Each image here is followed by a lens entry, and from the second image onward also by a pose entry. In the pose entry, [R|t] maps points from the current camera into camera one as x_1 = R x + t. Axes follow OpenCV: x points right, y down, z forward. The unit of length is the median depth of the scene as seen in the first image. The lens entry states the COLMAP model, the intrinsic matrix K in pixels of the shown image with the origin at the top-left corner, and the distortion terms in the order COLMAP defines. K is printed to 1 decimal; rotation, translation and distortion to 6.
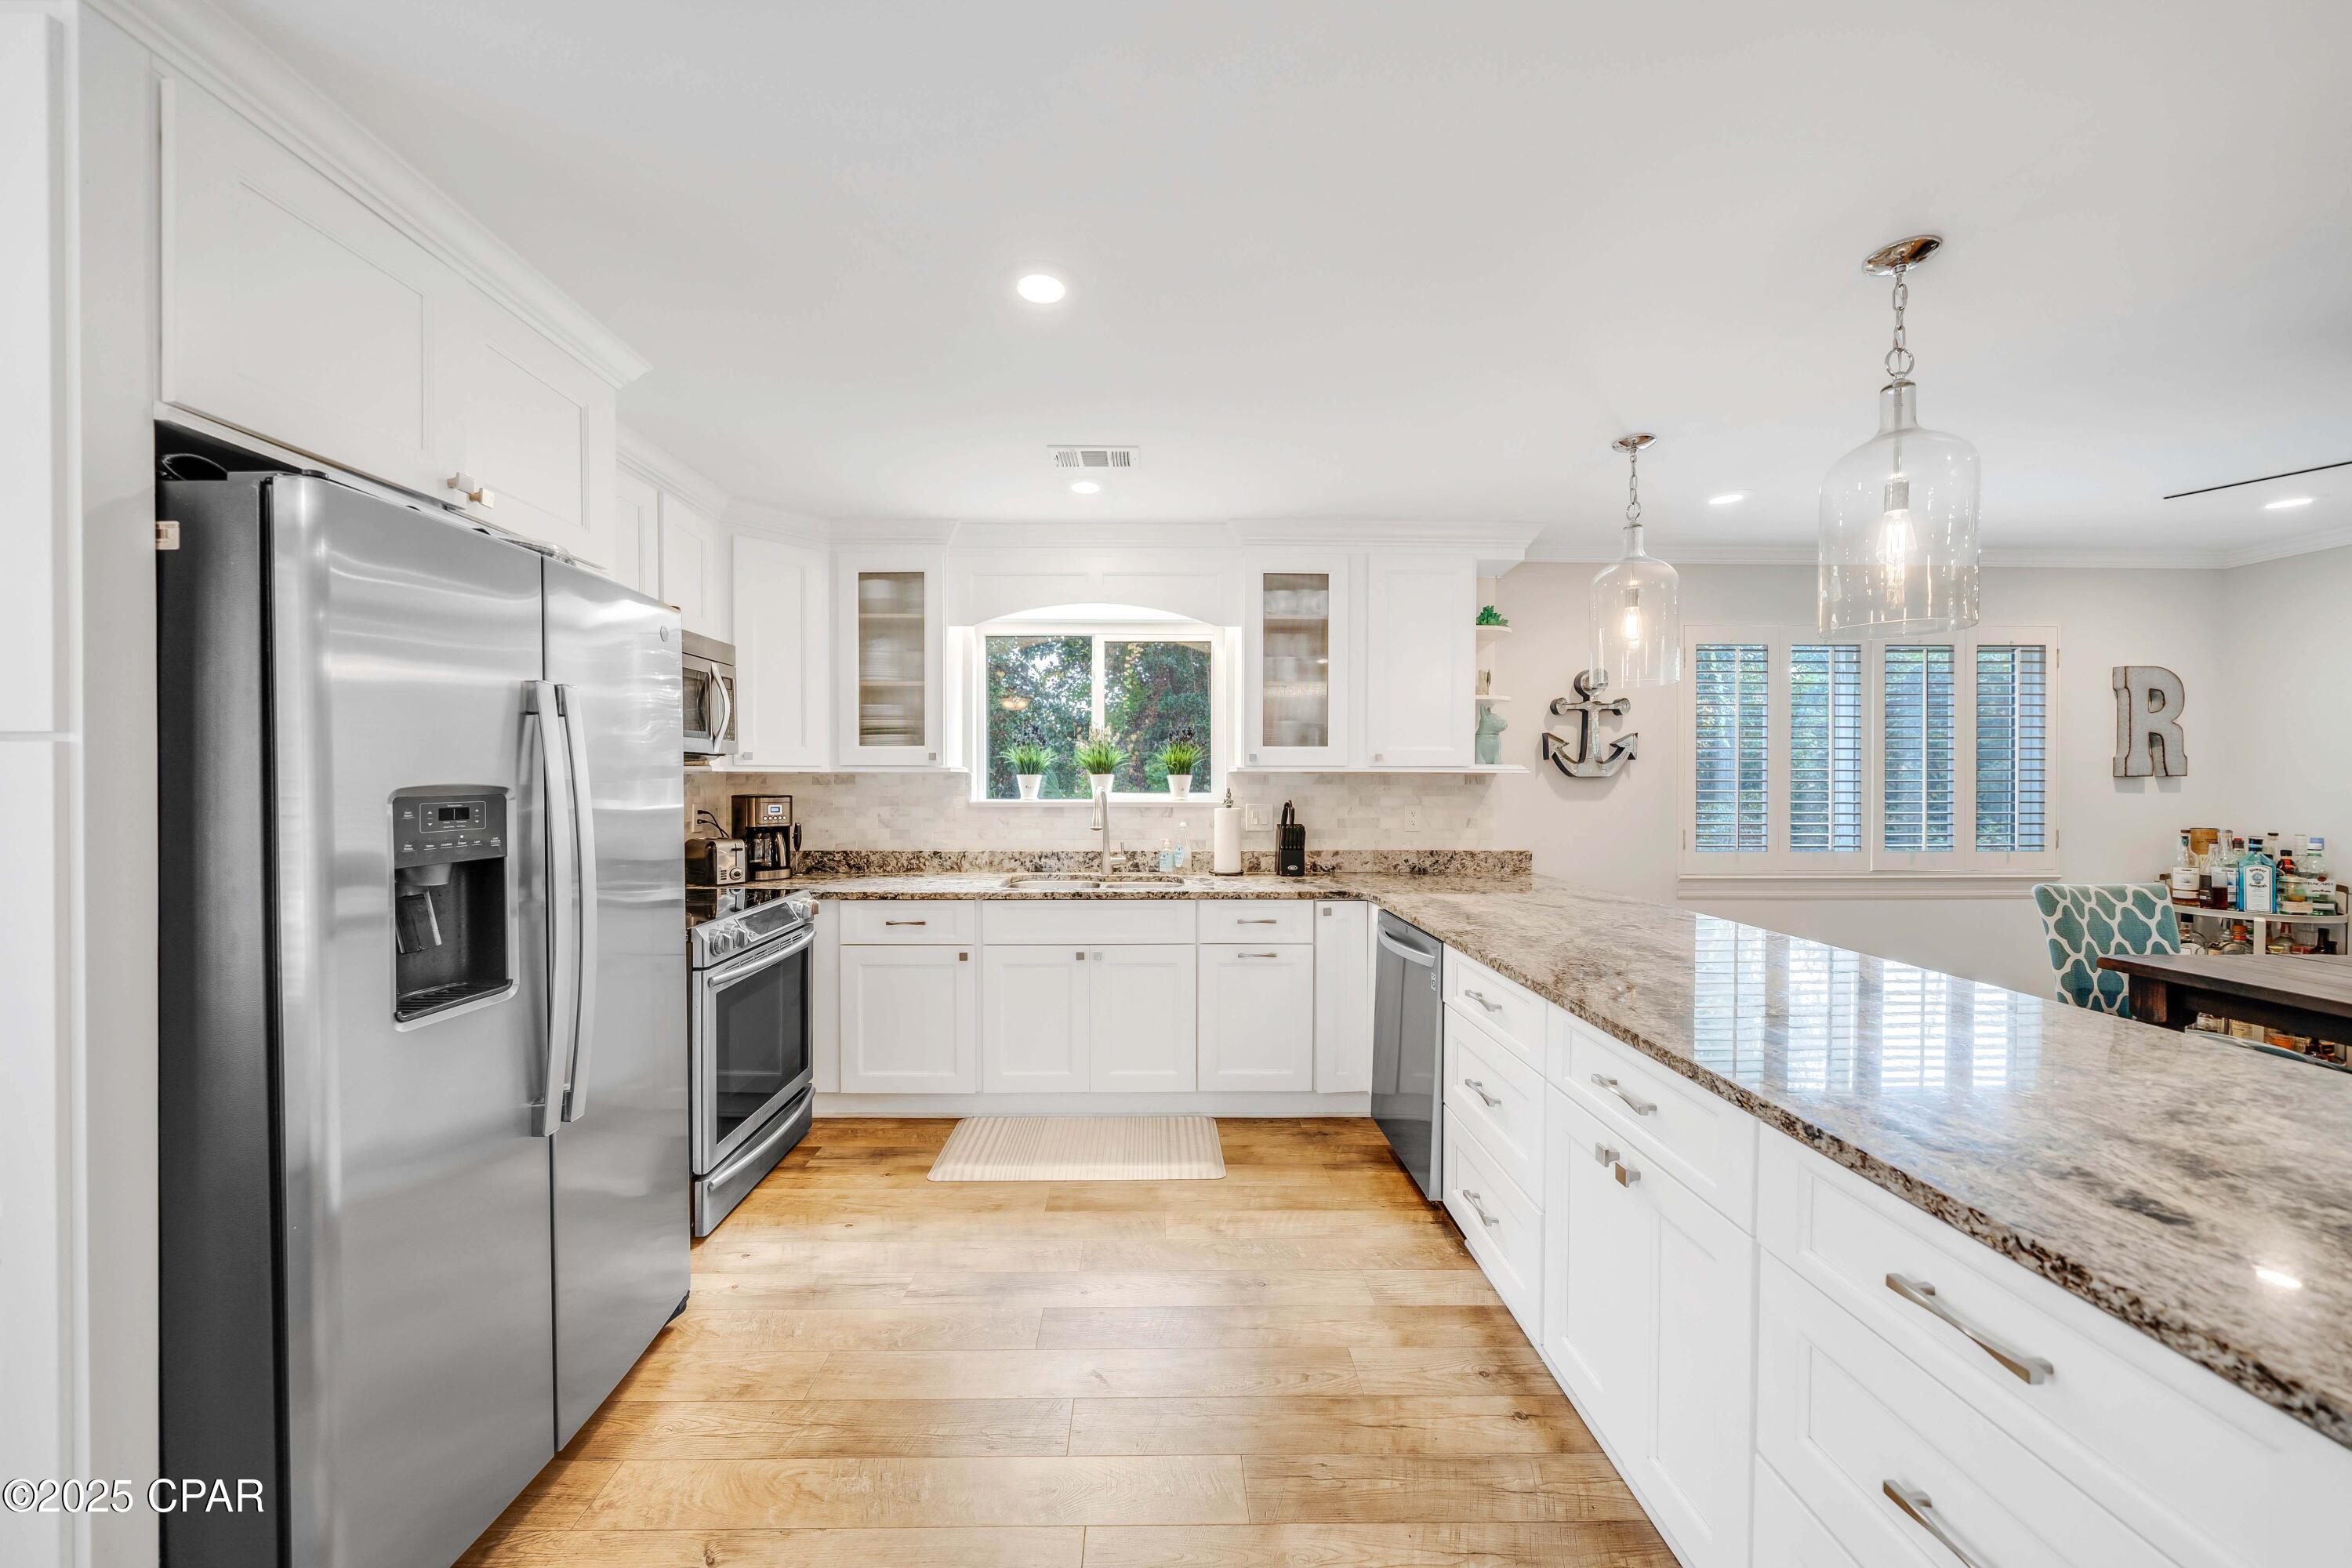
lens RADIAL K [[815.3, 0, 1163.5], [0, 815.3, 783.0], [0, 0, 1]] dist [-0.004519, -0.000244]
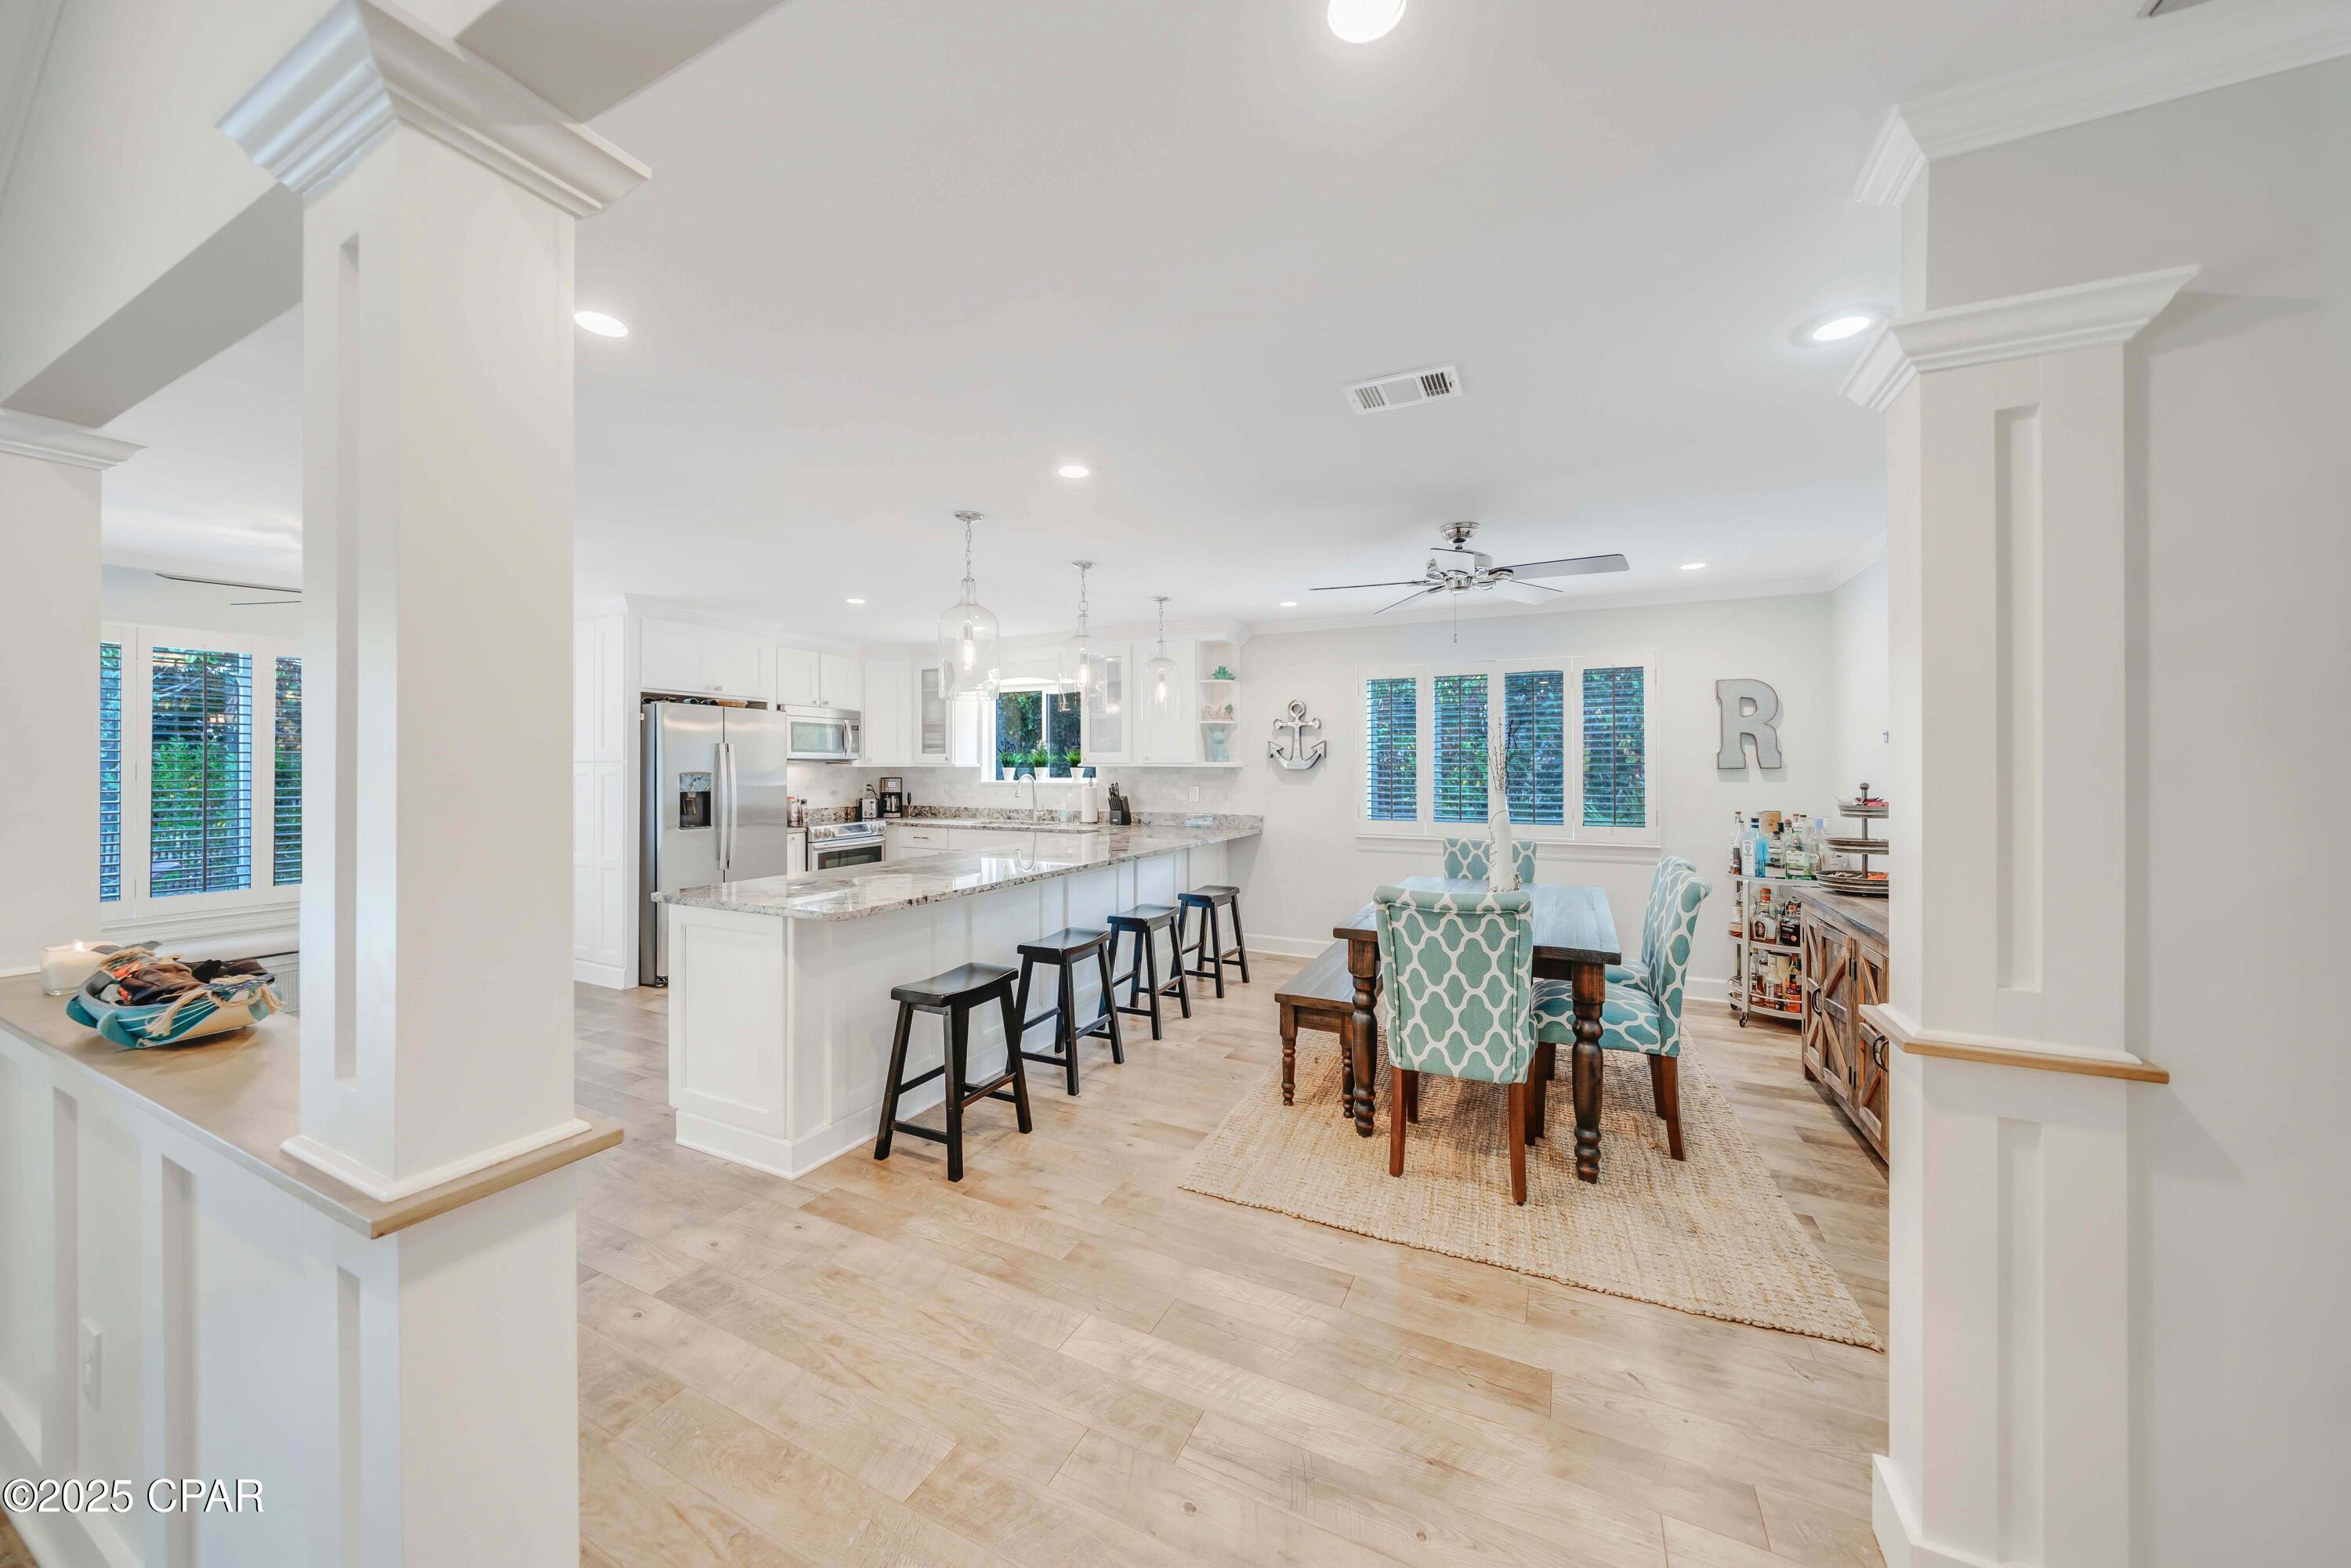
lens RADIAL K [[814.9, 0, 1148.5], [0, 814.9, 750.5], [0, 0, 1]] dist [-0.004519, -0.000244]
pose [[0.886918, -0.009966, -0.461818, 1.162250], [-0.003183, 0.999612, -0.027684, 0.001491], [0.461915, 0.026023, 0.886542, -0.594419]]
